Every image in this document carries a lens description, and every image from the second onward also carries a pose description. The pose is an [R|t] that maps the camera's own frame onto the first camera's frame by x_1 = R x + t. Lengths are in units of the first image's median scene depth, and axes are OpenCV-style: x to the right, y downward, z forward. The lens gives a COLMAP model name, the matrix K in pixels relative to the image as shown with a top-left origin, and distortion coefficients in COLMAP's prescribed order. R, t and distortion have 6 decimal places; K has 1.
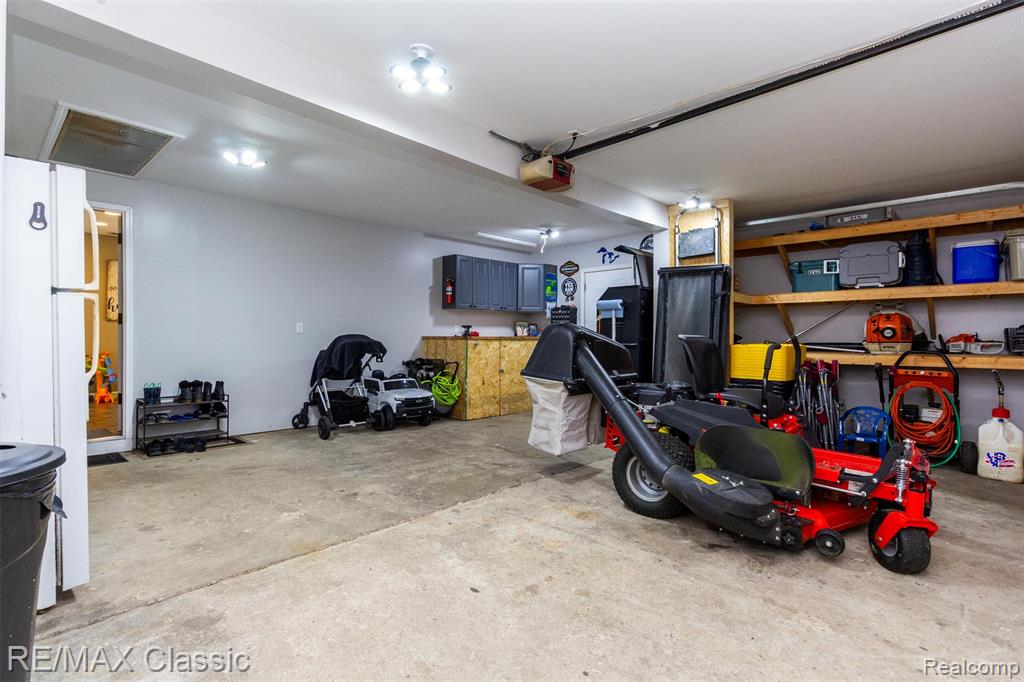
lens RADIAL K [[477.6, 0, 510.0], [0, 477.6, 335.4], [0, 0, 1]] dist [0.000785, -0.000019]
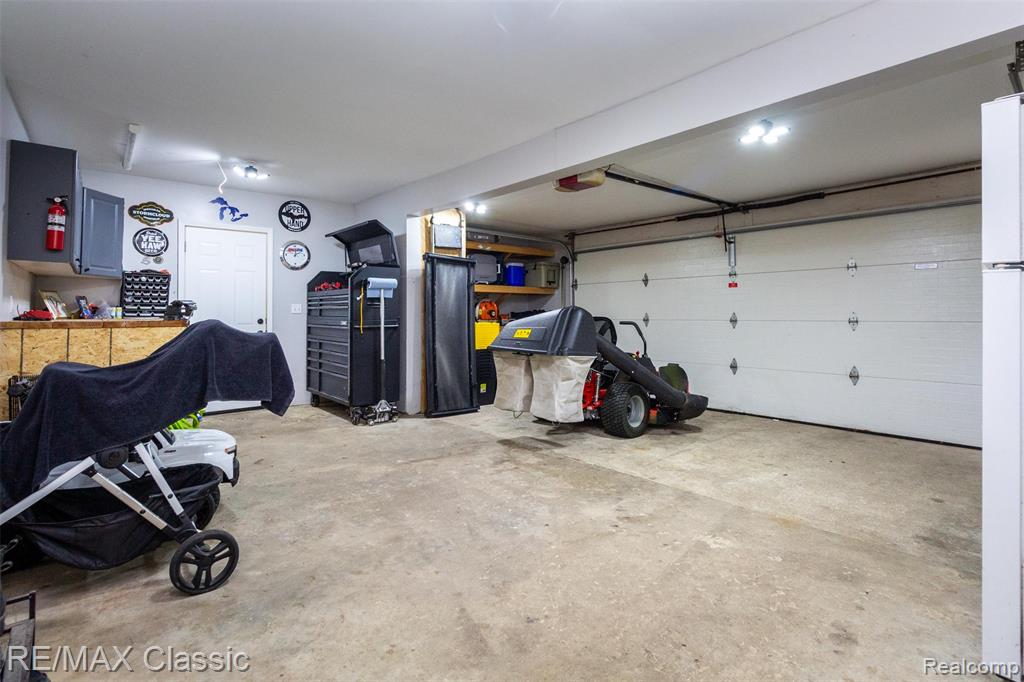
lens RADIAL K [[482.6, 0, 510.6], [0, 482.6, 306.7], [0, 0, 1]] dist [0.000610, -0.000095]
pose [[0.127671, 0.012149, 0.991742, -0.918306], [-0.000240, 0.999925, -0.012218, -0.011011], [-0.991817, 0.001322, 0.127664, 0.860596]]
